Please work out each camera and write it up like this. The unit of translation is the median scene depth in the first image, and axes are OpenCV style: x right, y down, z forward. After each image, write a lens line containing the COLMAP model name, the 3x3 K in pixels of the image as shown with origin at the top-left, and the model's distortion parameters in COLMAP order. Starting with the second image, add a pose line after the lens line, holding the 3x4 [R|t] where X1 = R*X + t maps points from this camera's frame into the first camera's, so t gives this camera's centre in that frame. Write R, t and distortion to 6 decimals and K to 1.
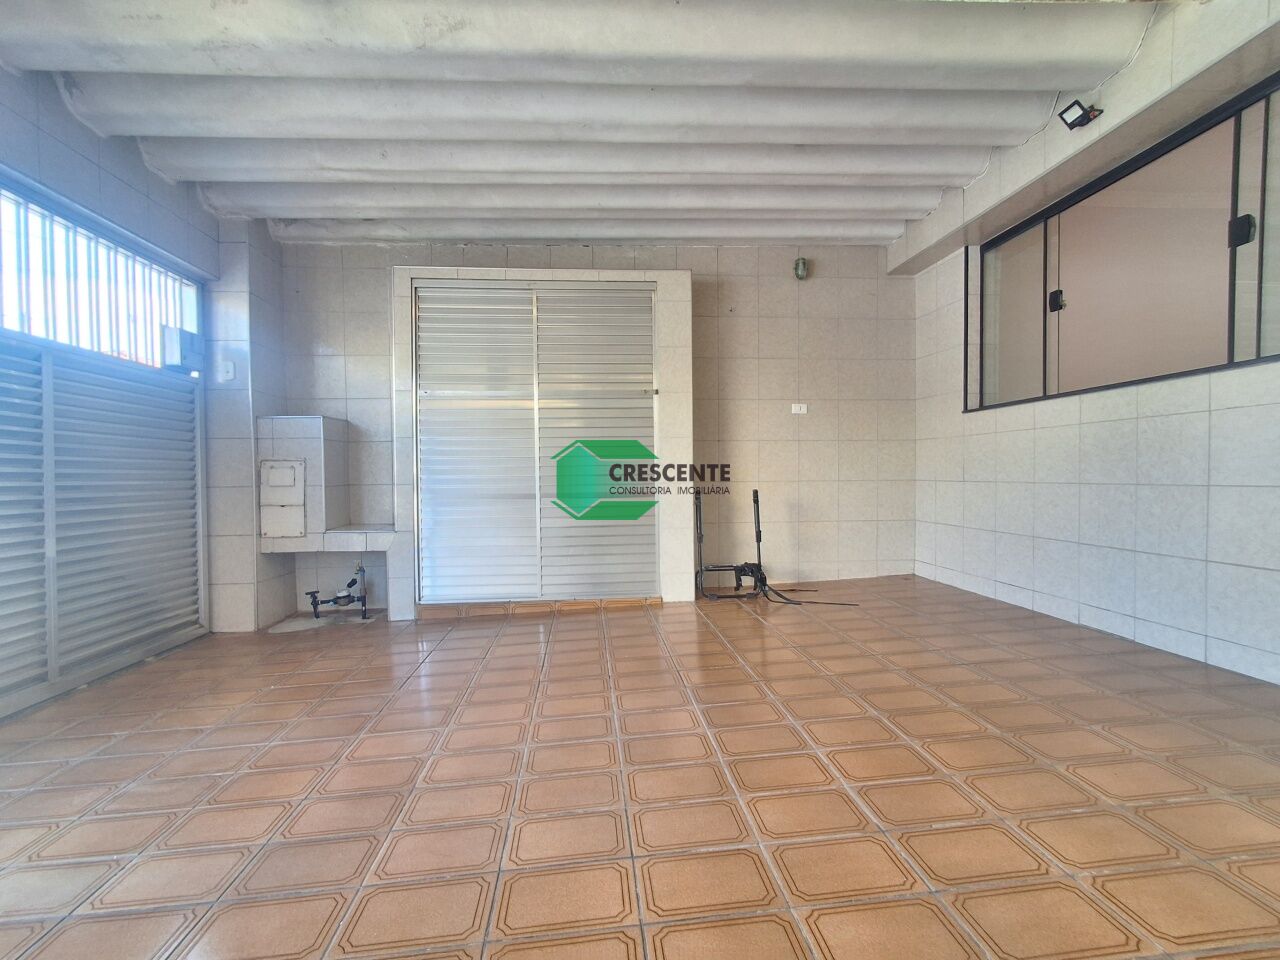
lens RADIAL K [[582.1, 0, 636.2], [0, 582.1, 482.1], [0, 0, 1]] dist [0.000476, 0.002336]
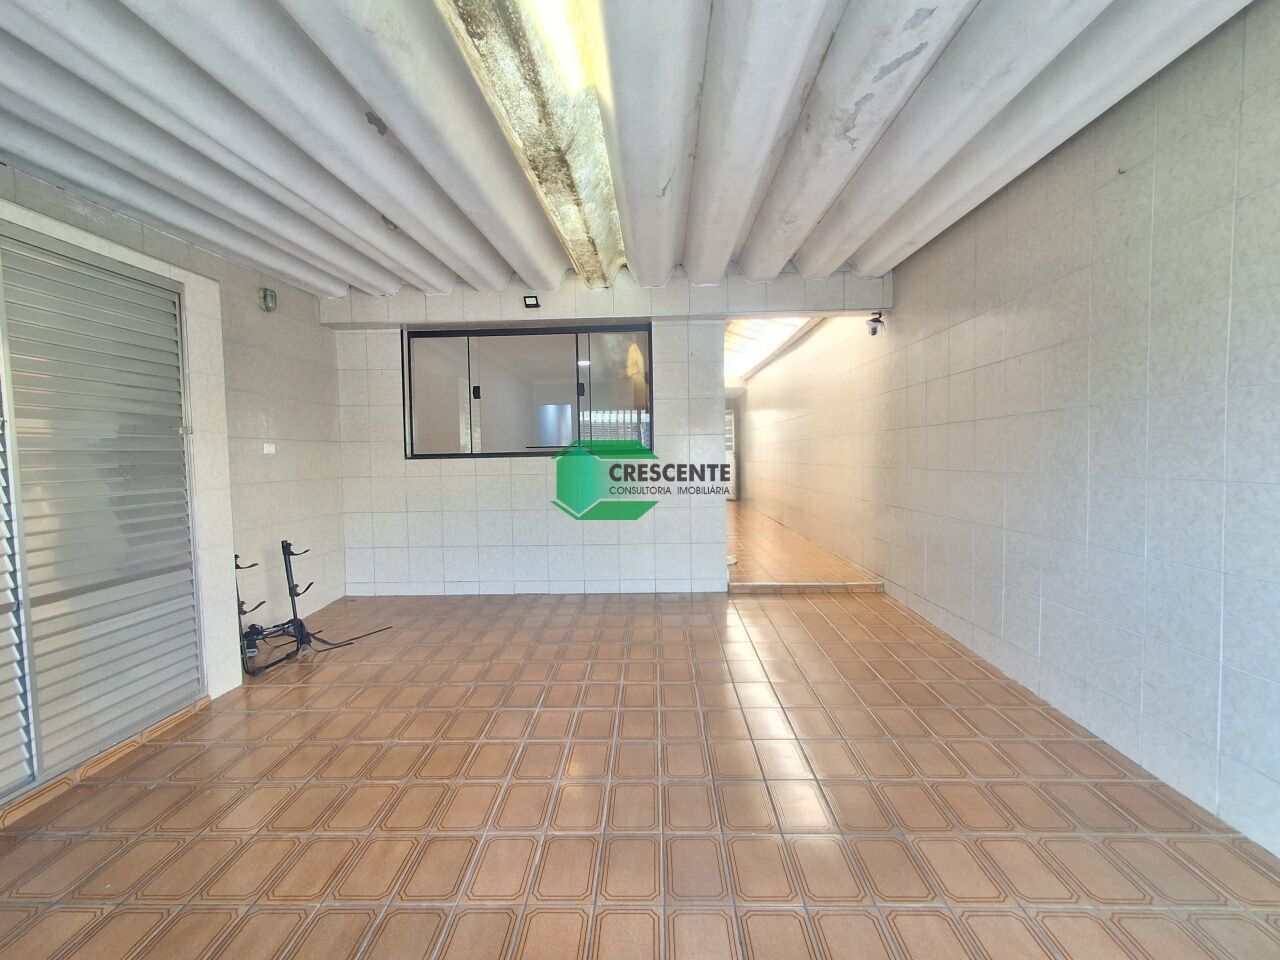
lens RADIAL K [[582.1, 0, 639.0], [0, 582.1, 485.8], [0, 0, 1]] dist [0.000476, 0.002336]
pose [[0.120415, -0.044495, 0.991726, -0.855046], [0.031190, 0.998671, 0.041020, -0.126269], [-0.992234, 0.025992, 0.121642, 0.433203]]
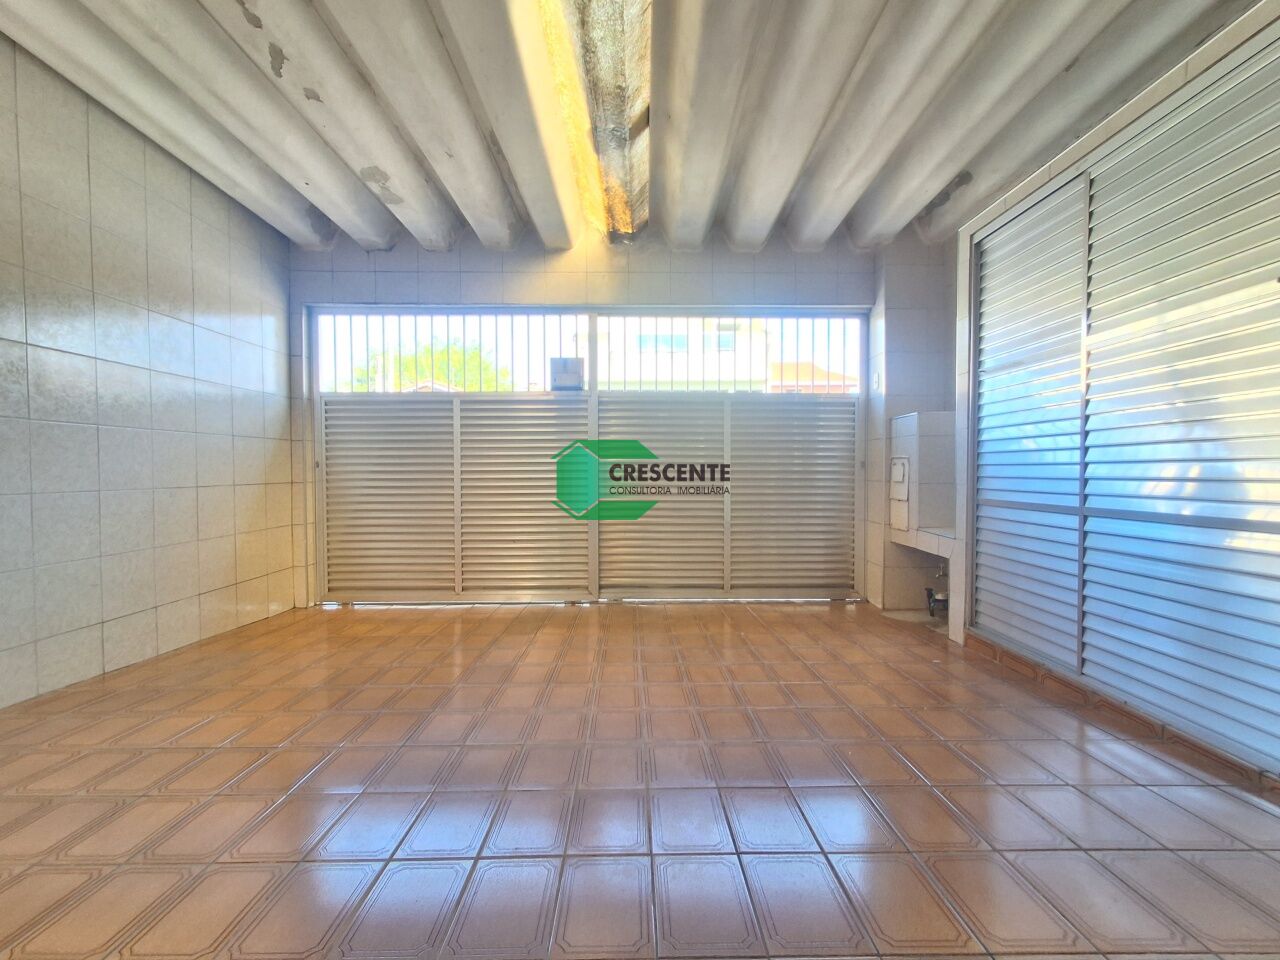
lens RADIAL K [[582.1, 0, 637.0], [0, 582.1, 482.2], [0, 0, 1]] dist [0.000476, 0.002336]
pose [[-0.086637, 0.028495, -0.995832, 0.614892], [-0.008314, 0.999535, 0.029324, -0.025811], [0.996205, 0.010819, -0.086360, 0.765534]]
